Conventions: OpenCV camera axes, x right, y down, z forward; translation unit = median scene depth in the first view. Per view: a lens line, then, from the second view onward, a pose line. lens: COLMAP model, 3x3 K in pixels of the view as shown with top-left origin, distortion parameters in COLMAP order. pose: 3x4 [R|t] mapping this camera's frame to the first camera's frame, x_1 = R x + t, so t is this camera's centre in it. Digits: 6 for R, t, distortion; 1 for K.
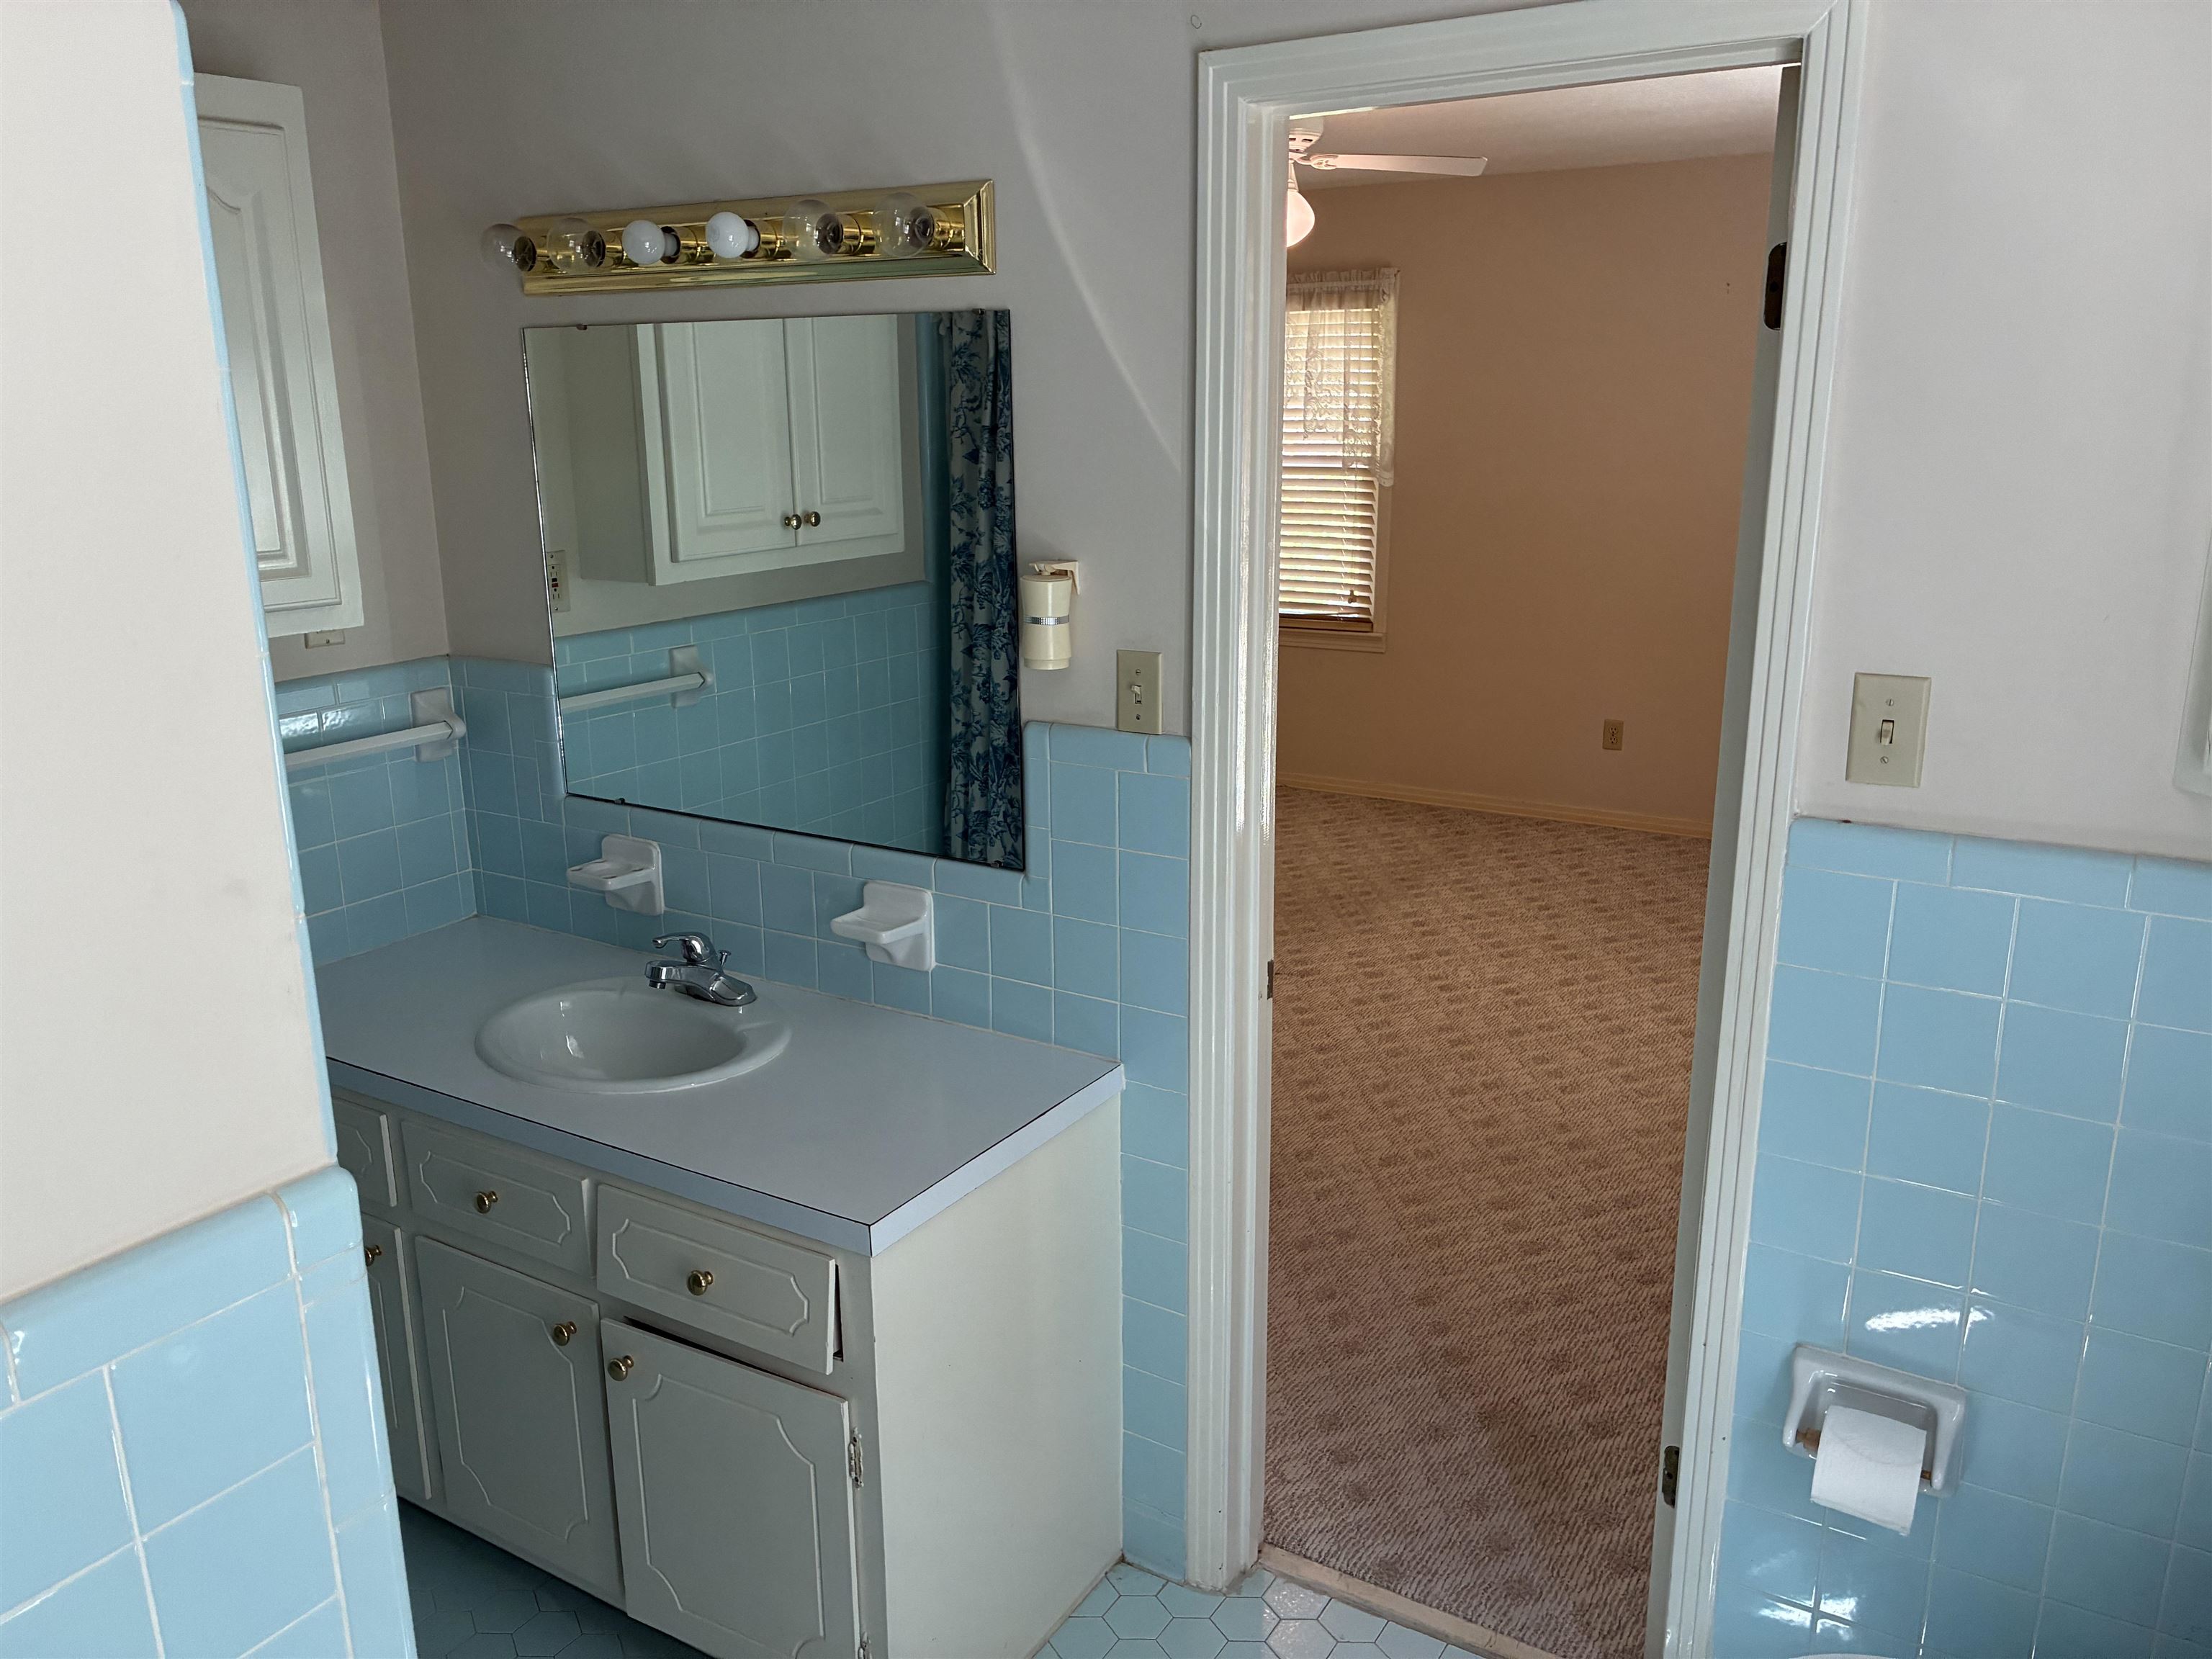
lens RADIAL K [[1690.4, 0, 1097.4], [0, 1690.4, 815.1], [0, 0, 1]] dist [0.014329, -0.018439]
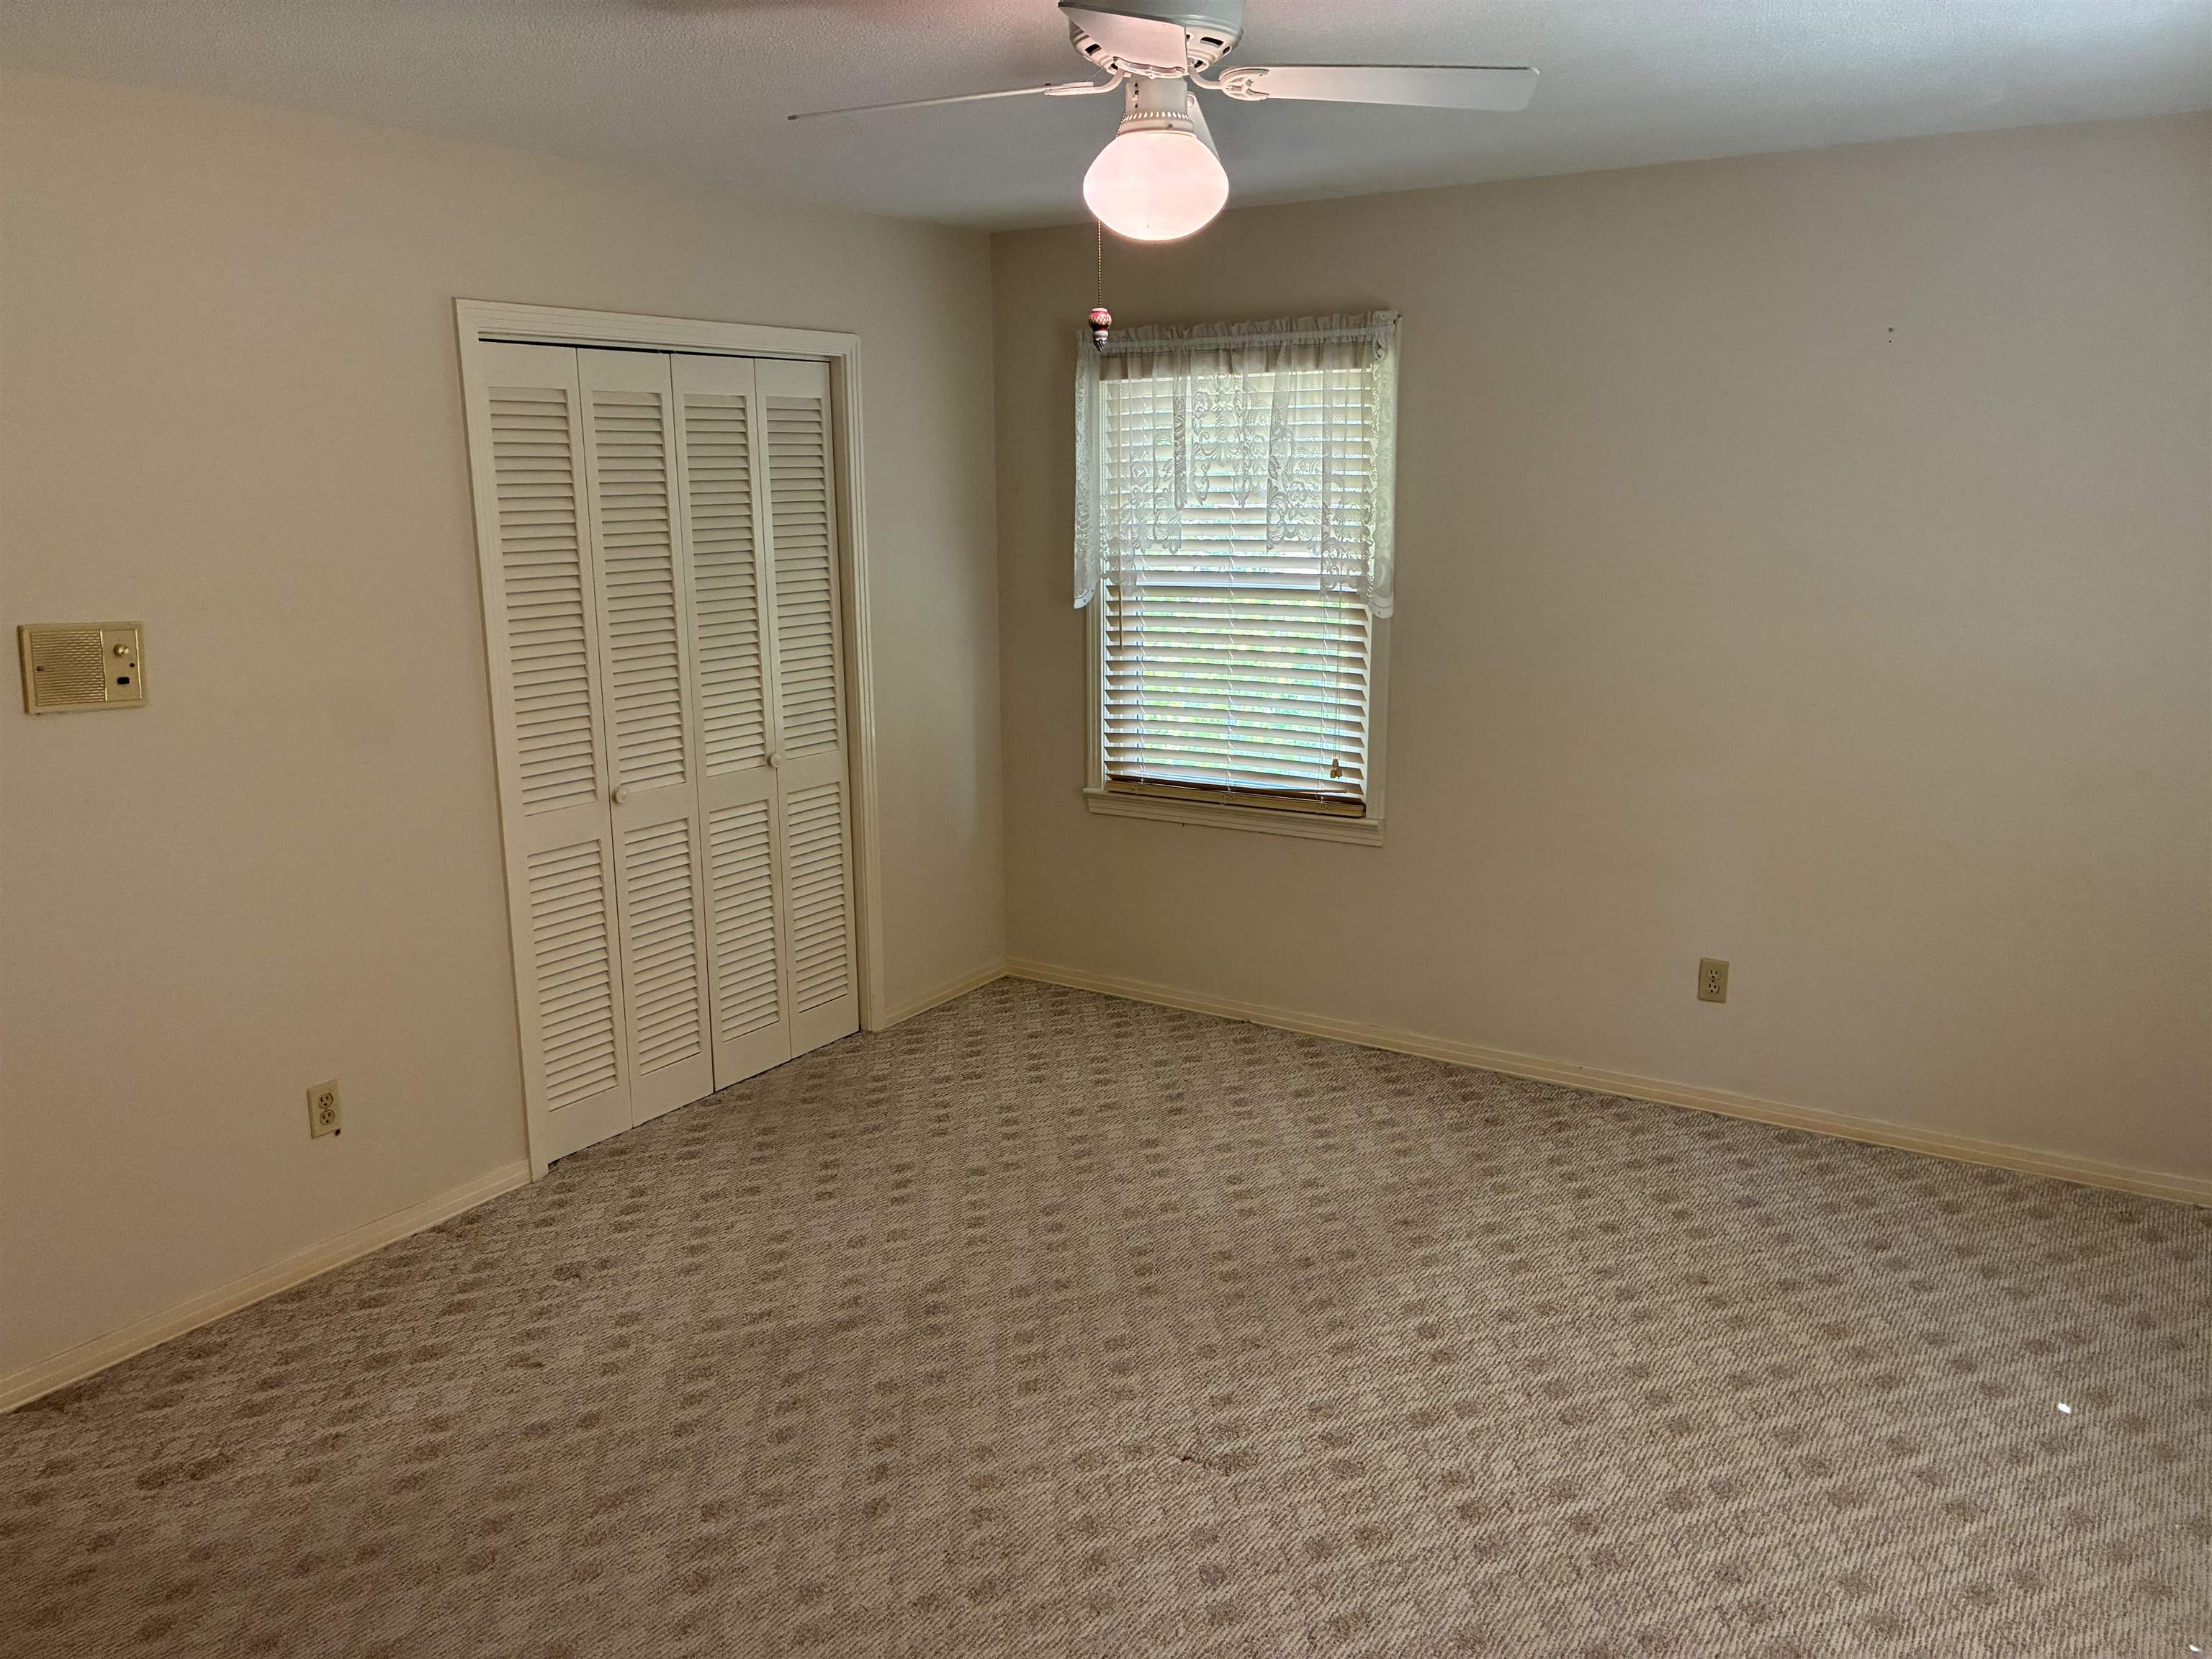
lens RADIAL K [[1690.4, 0, 1118.8], [0, 1690.4, 835.4], [0, 0, 1]] dist [0.014329, -0.018439]
pose [[0.999996, 0.001982, -0.002251, 0.062605], [-0.002063, 0.999331, -0.036509, -0.077876], [0.002177, 0.036513, 0.999331, 0.299206]]
